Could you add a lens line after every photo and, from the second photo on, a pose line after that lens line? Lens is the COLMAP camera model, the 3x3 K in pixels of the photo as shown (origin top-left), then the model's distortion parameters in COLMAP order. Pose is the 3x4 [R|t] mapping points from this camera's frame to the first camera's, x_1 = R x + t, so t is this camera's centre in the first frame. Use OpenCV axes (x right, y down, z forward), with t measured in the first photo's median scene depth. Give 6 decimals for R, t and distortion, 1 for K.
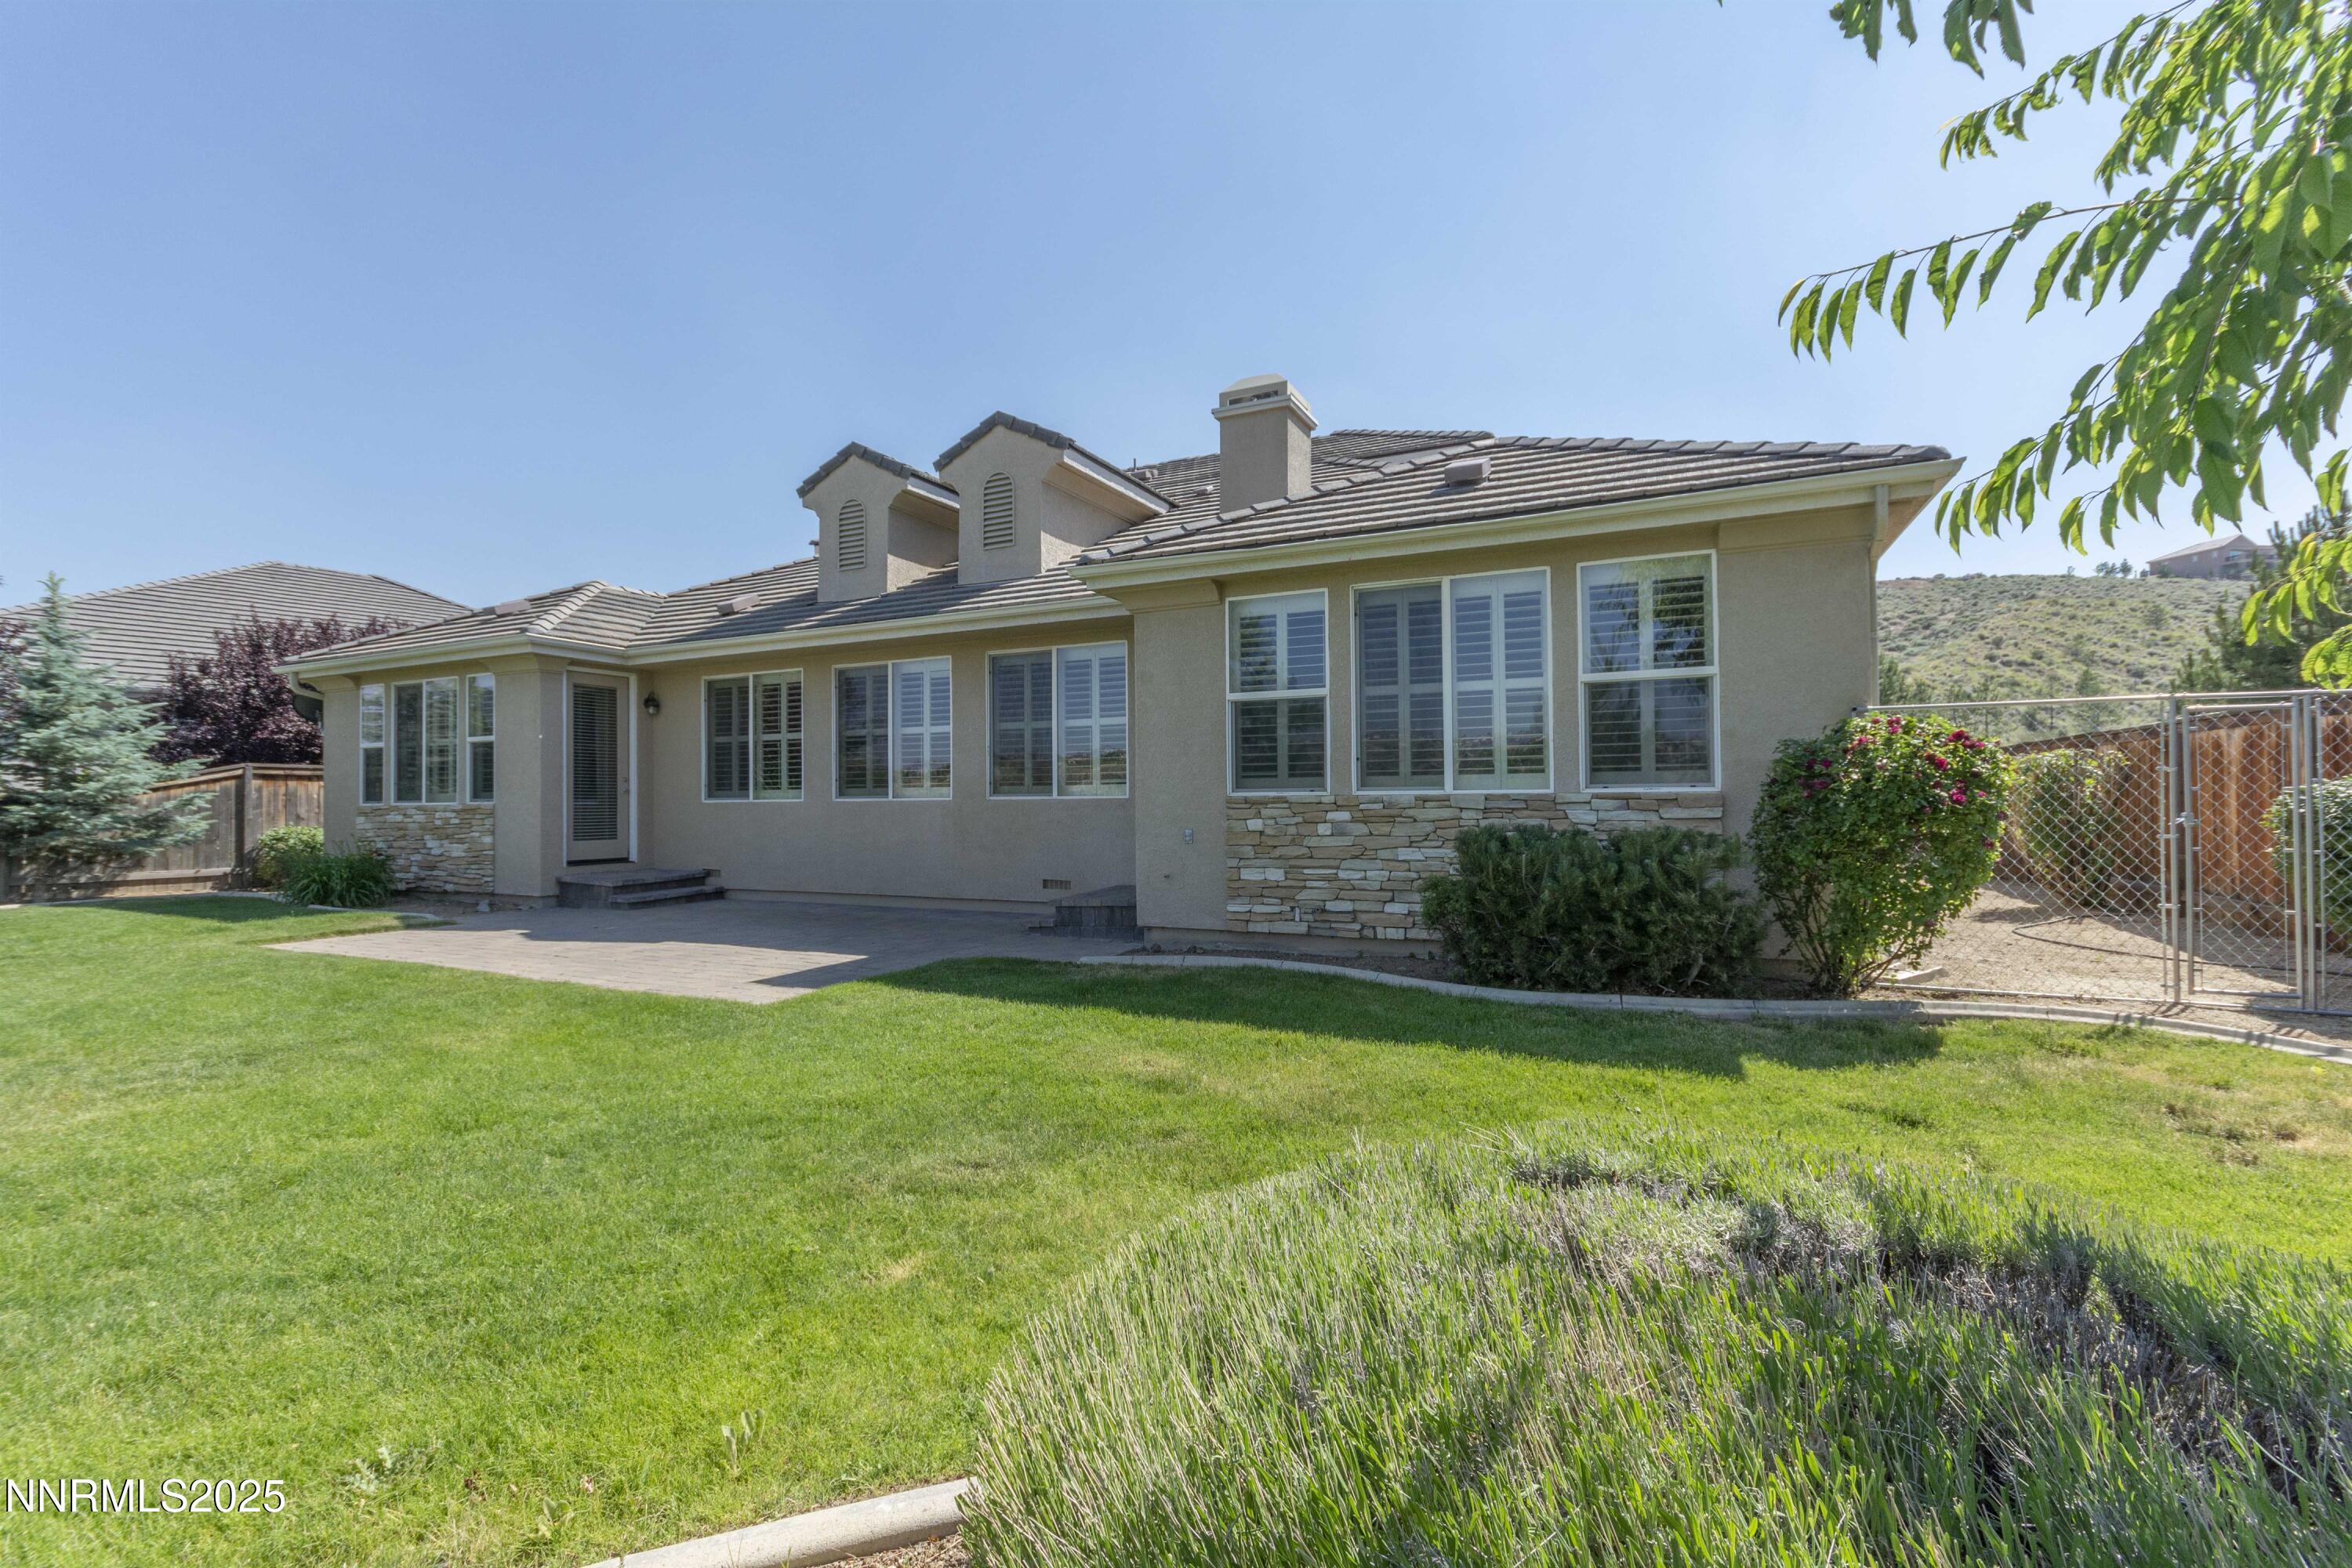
lens RADIAL K [[1076.8, 0, 1175.8], [0, 1076.8, 797.7], [0, 0, 1]] dist [0.006083, -0.002400]
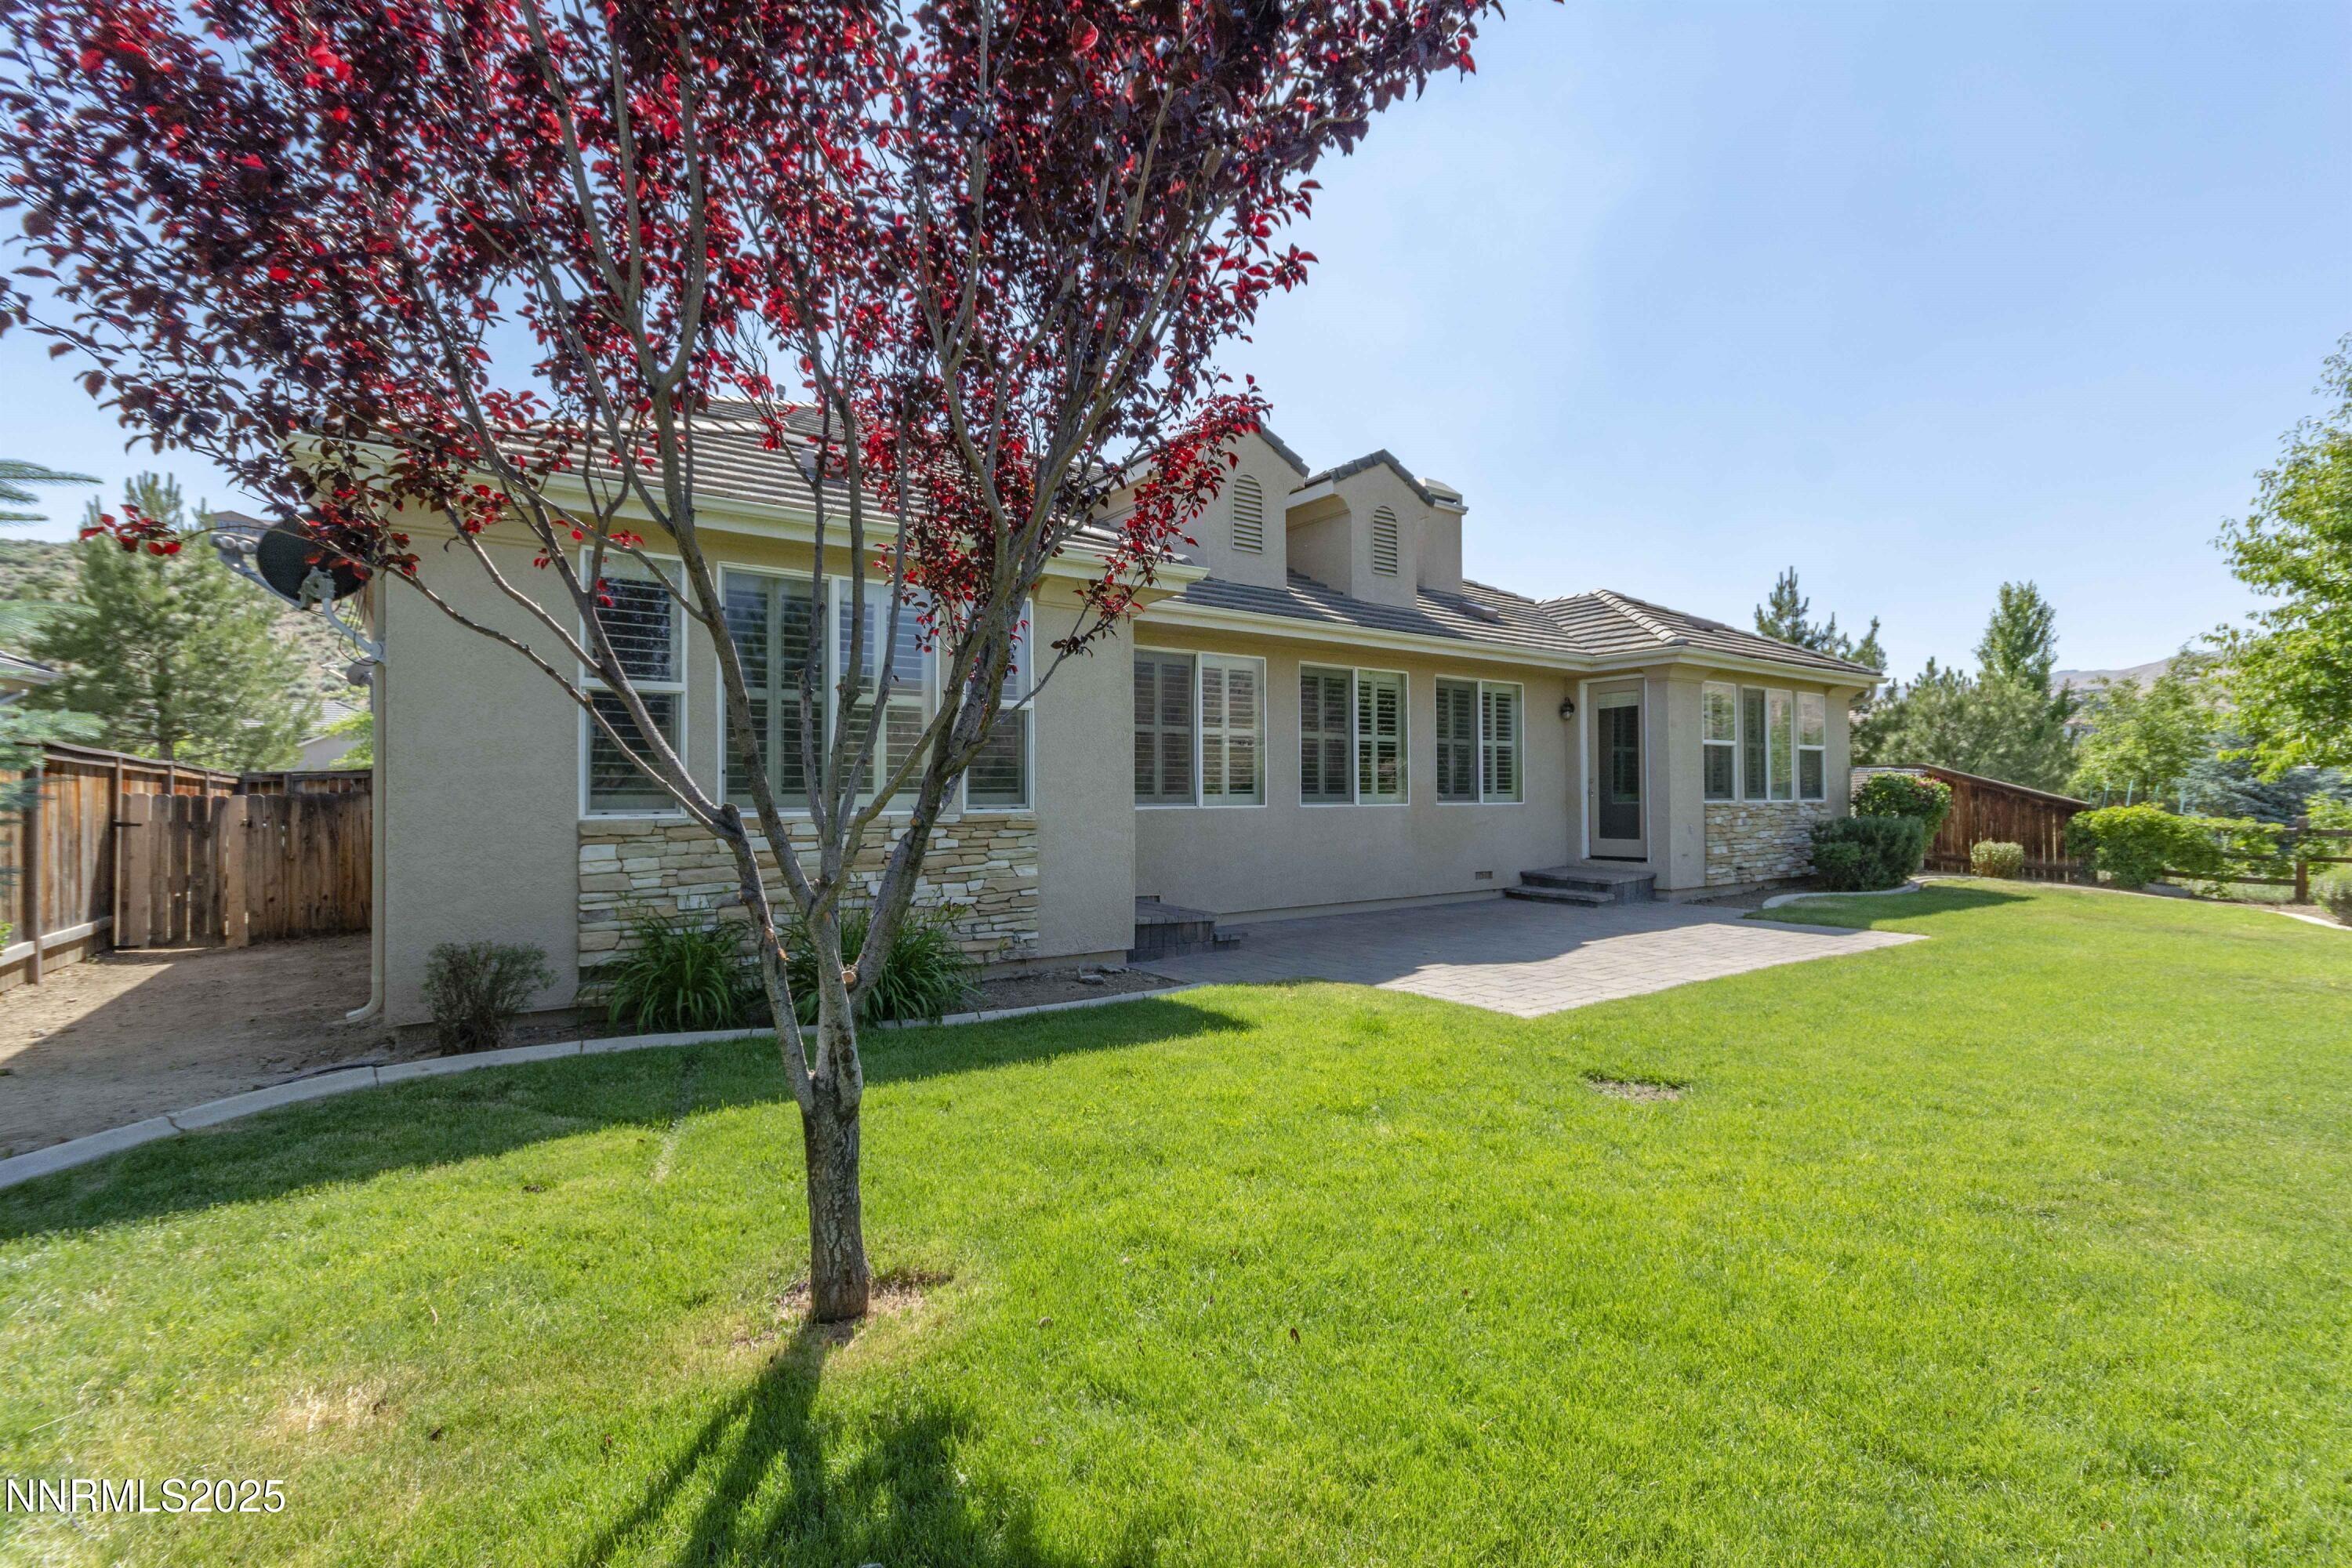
lens RADIAL K [[1076.8, 0, 1176.1], [0, 1076.8, 781.1], [0, 0, 1]] dist [0.006083, -0.002400]
pose [[0.489431, 0.018299, 0.871850, -1.267922], [0.002747, 0.999743, -0.022525, 0.001436], [-0.872038, 0.013419, 0.489255, 0.682626]]
